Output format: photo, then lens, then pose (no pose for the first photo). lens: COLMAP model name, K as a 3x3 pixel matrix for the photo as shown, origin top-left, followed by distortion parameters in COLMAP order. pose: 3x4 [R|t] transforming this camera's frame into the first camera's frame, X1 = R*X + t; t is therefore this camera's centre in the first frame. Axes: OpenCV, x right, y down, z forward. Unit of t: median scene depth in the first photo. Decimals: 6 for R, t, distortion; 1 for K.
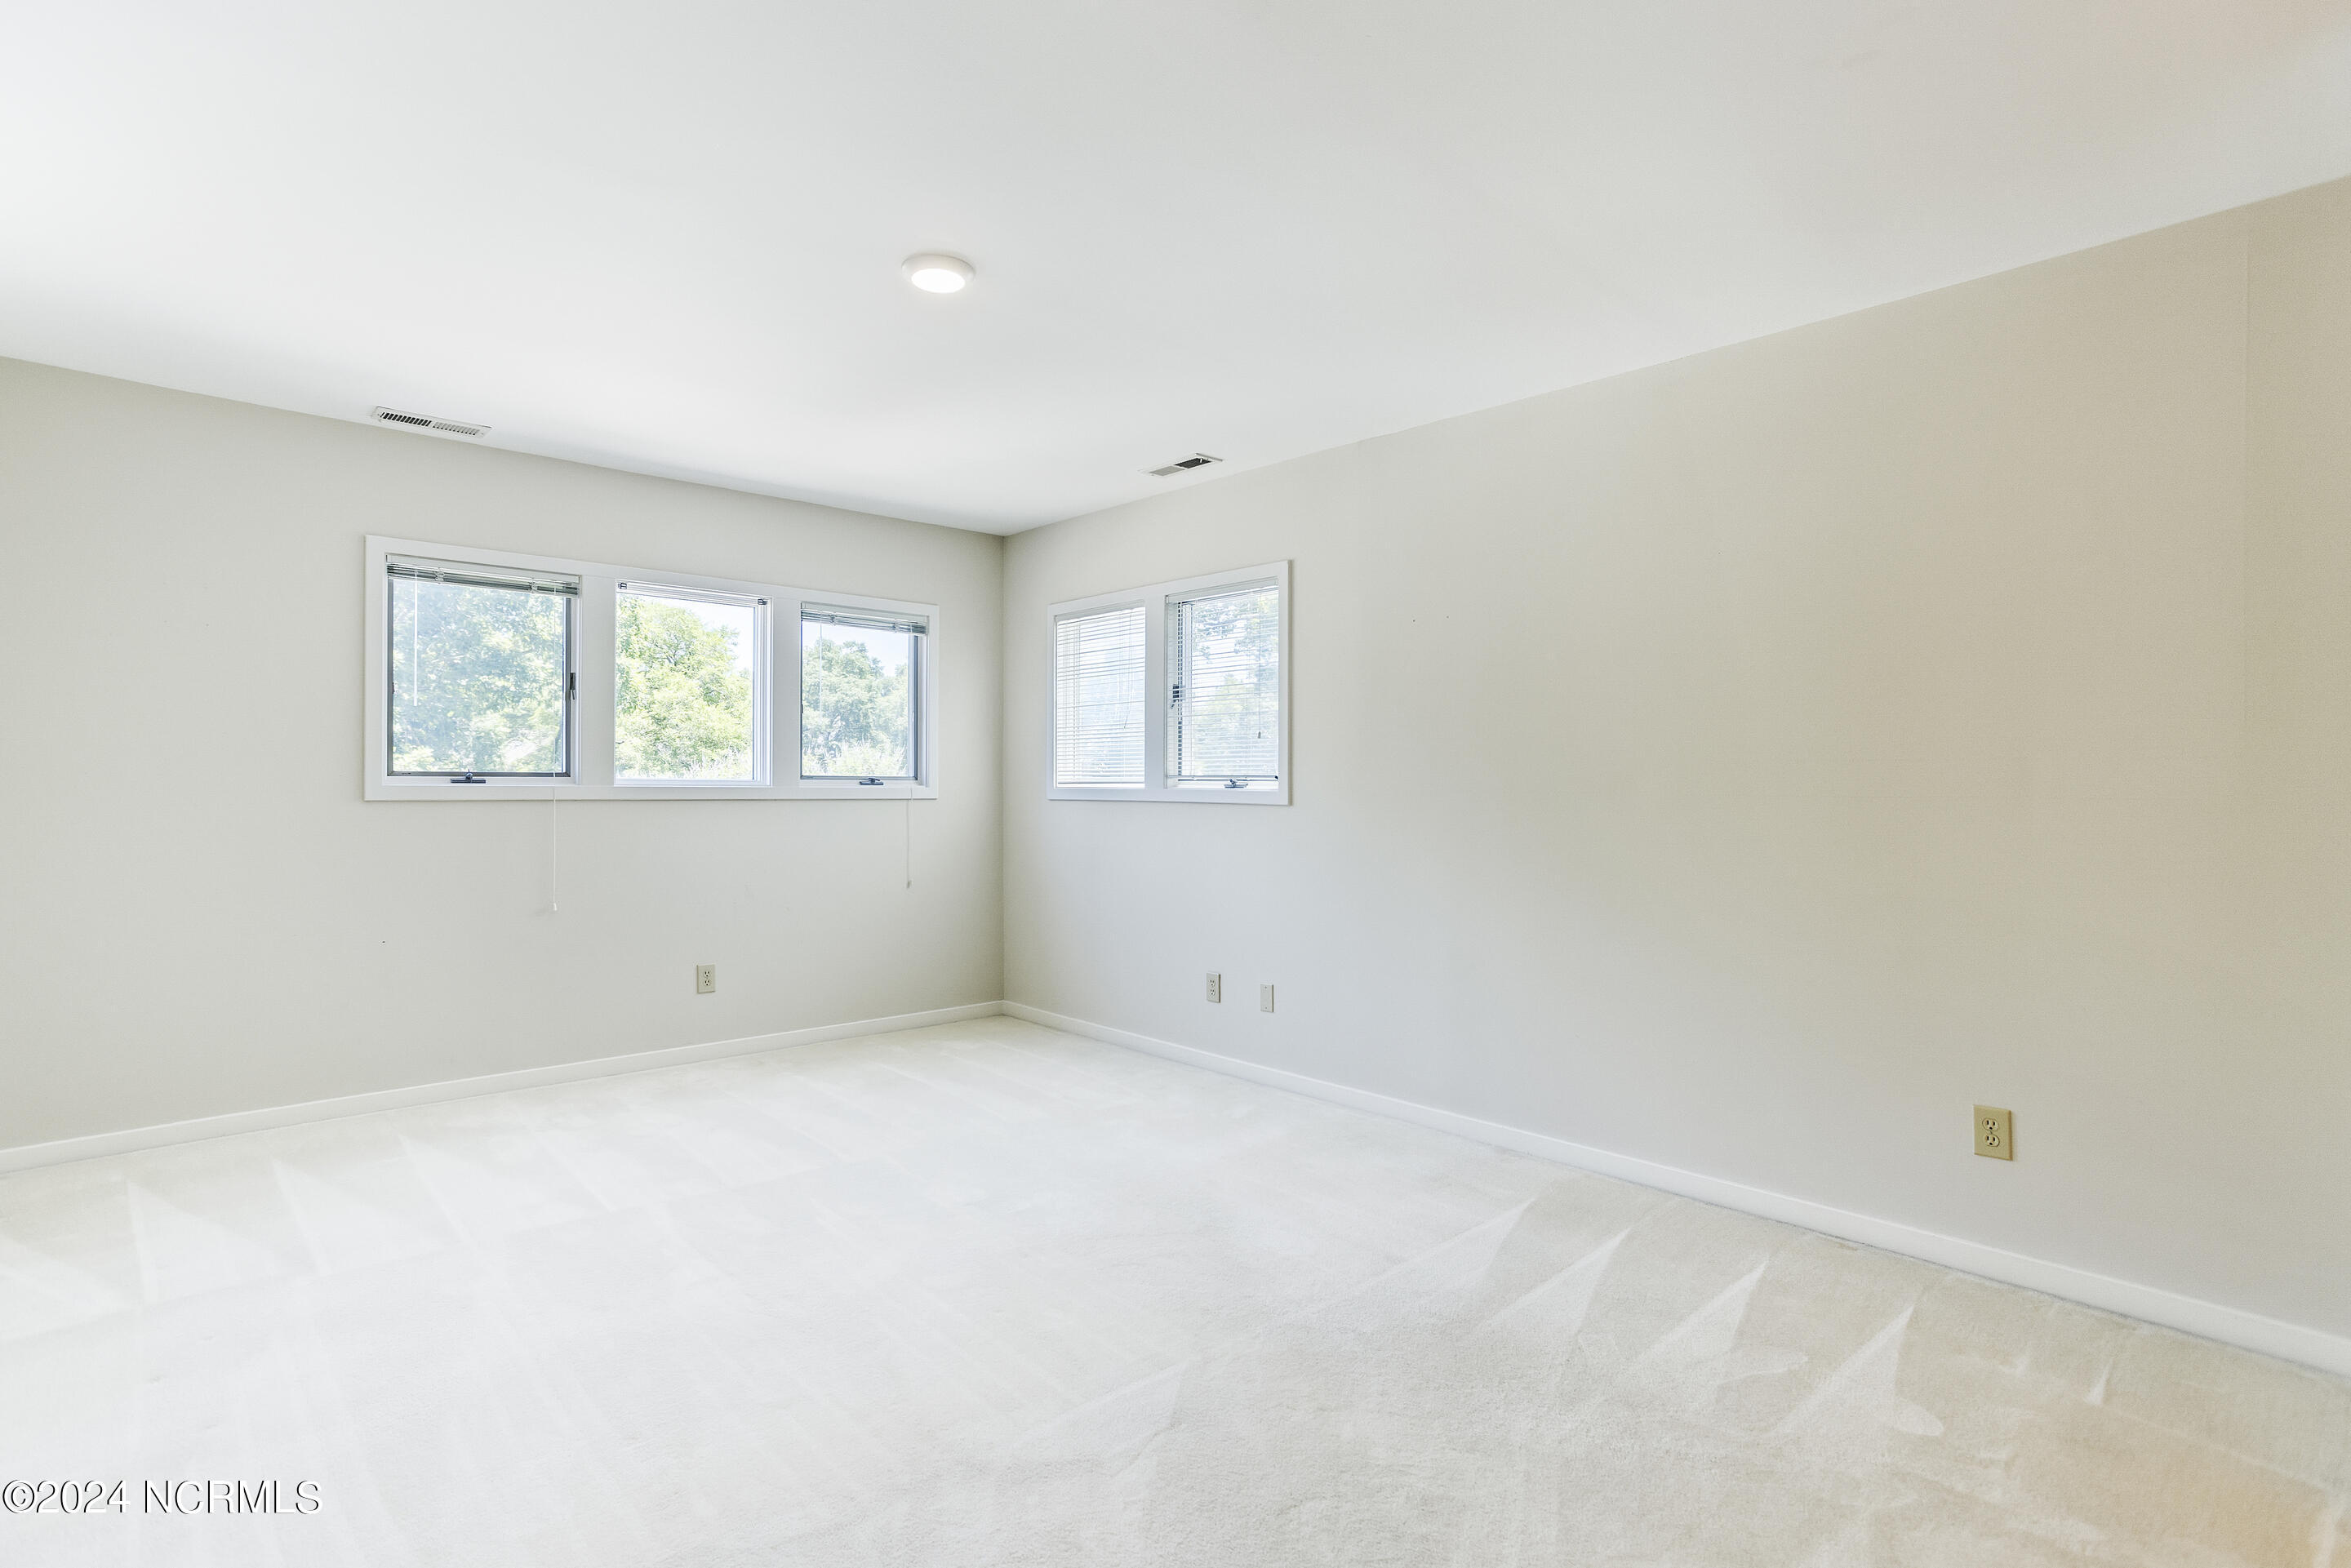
lens RADIAL K [[1125.5, 0, 1169.4], [0, 1125.5, 793.7], [0, 0, 1]] dist [-0.031138, 0.010328]
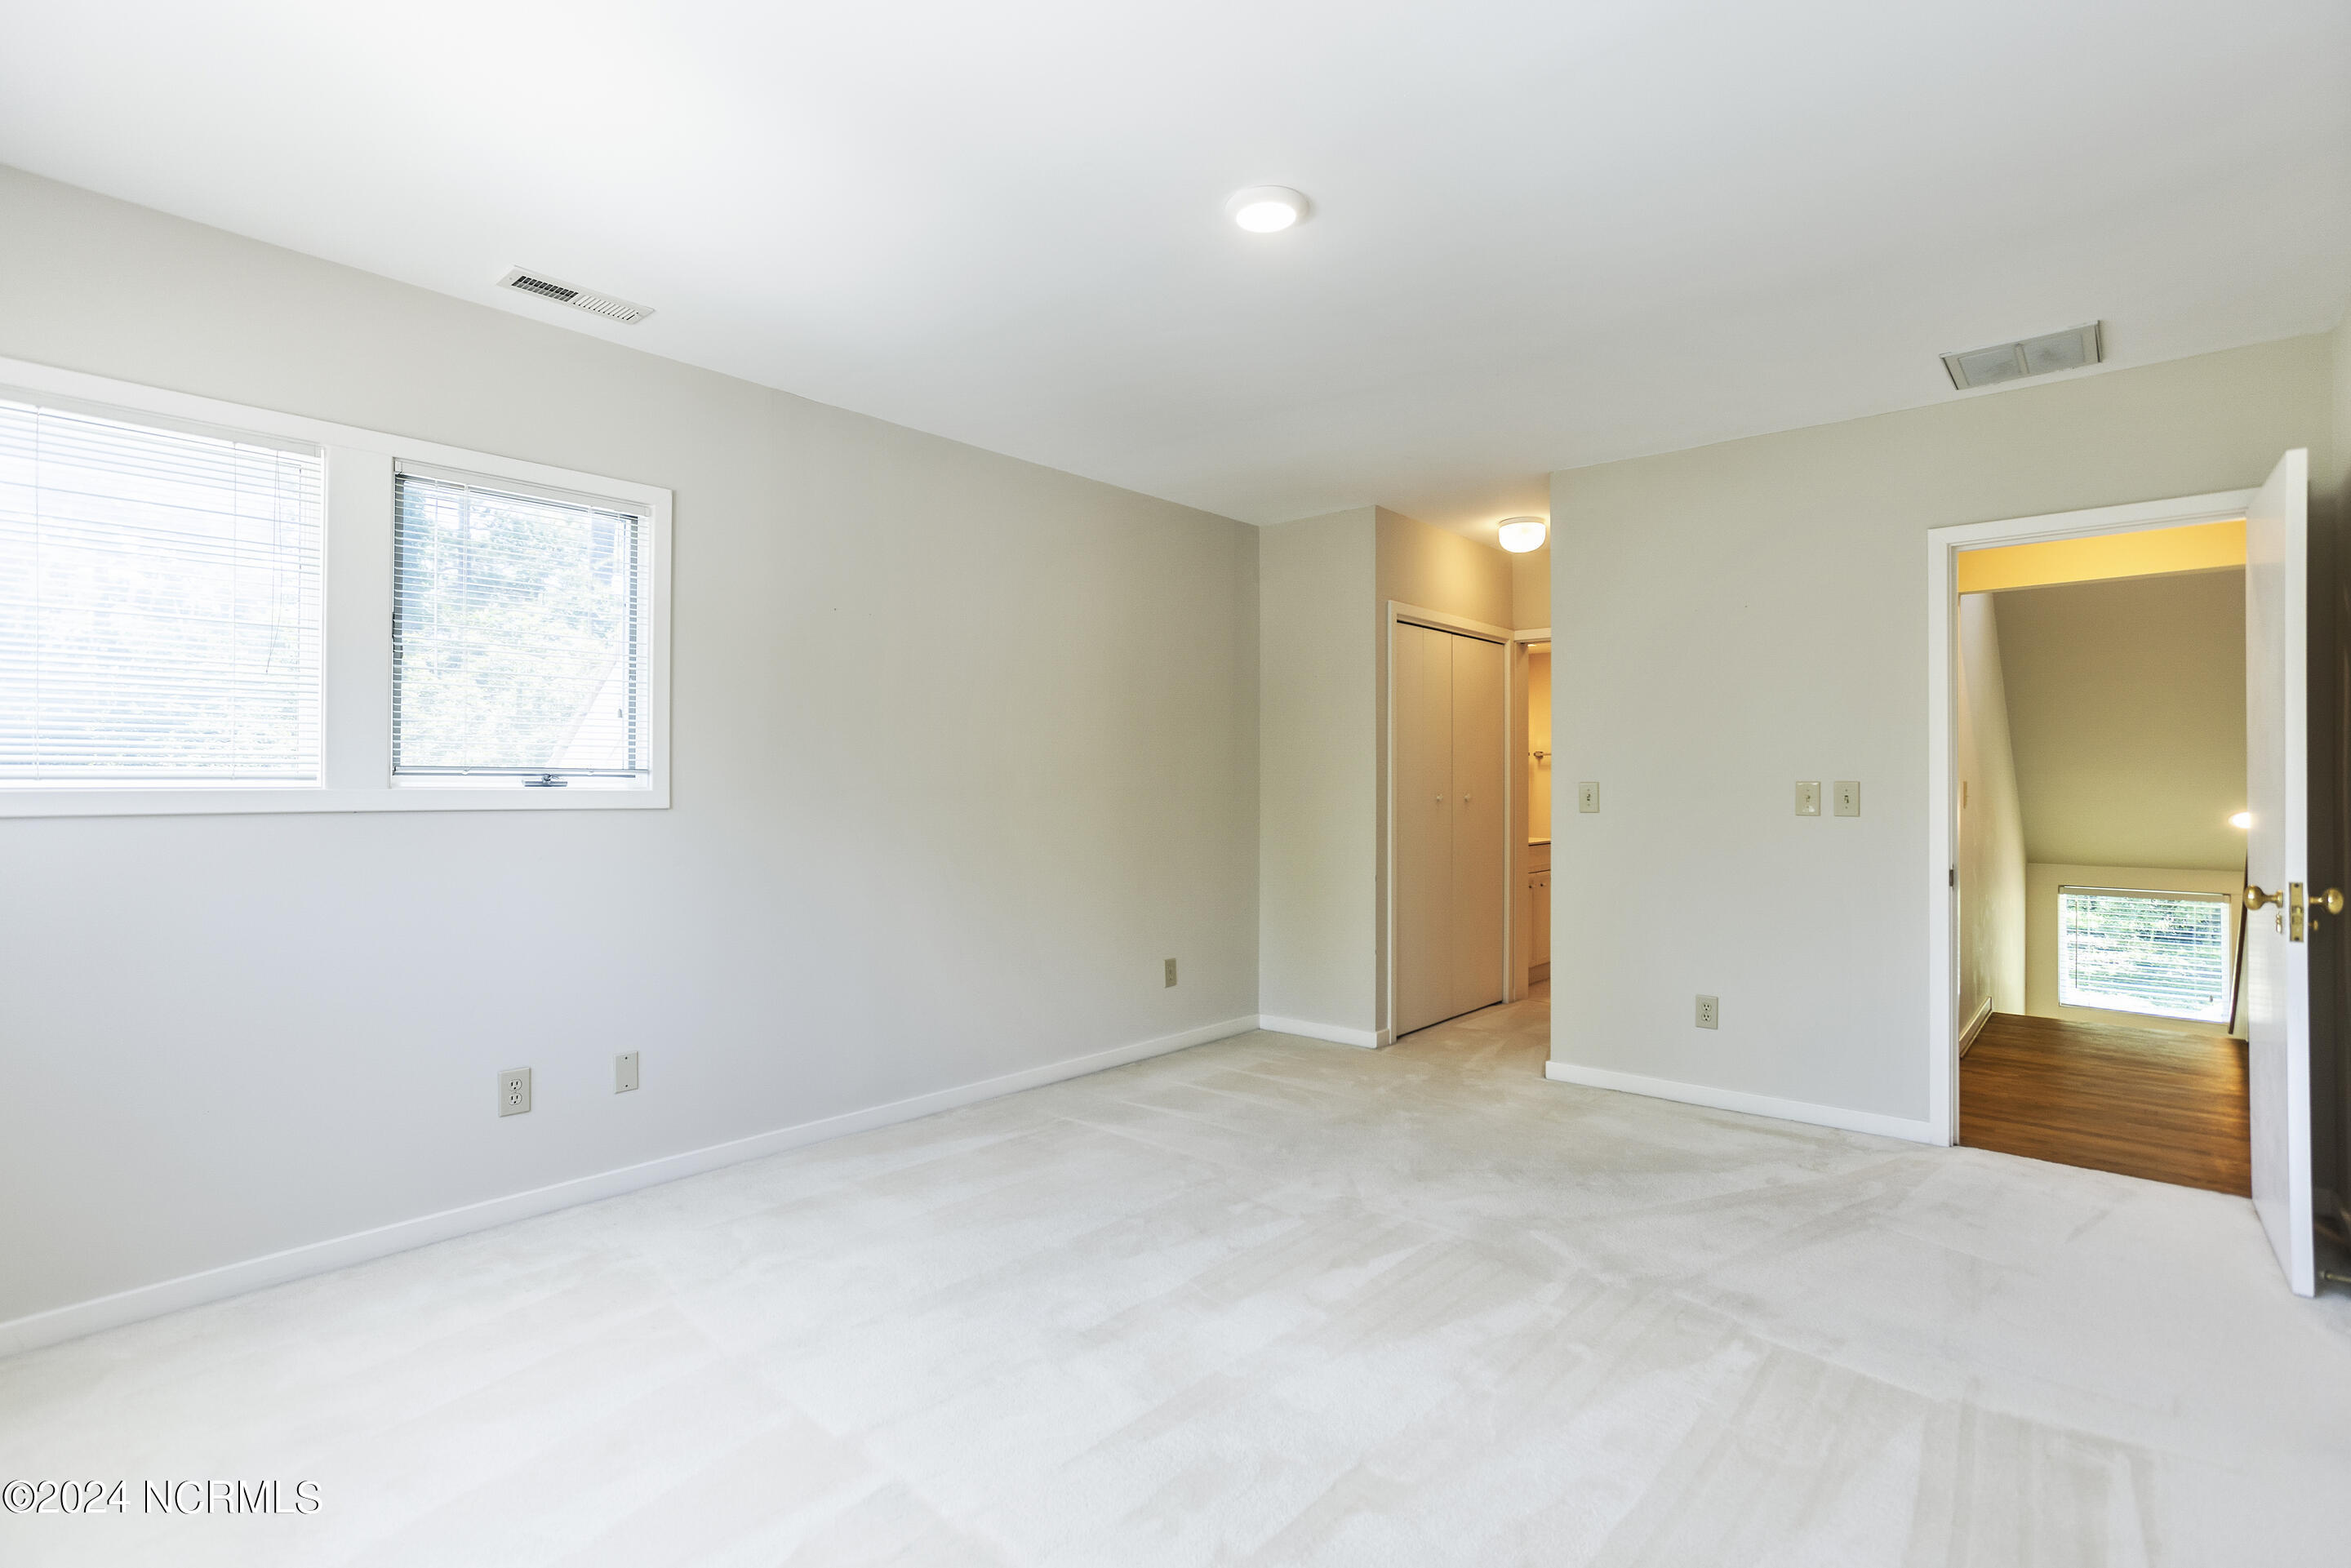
lens RADIAL K [[1125.5, 0, 1178.1], [0, 1125.5, 770.0], [0, 0, 1]] dist [-0.031138, 0.010328]
pose [[-0.106750, 0.007035, 0.994261, -0.684010], [0.001373, 0.999975, -0.006928, -0.009903], [-0.994285, 0.000626, -0.106757, 0.730897]]
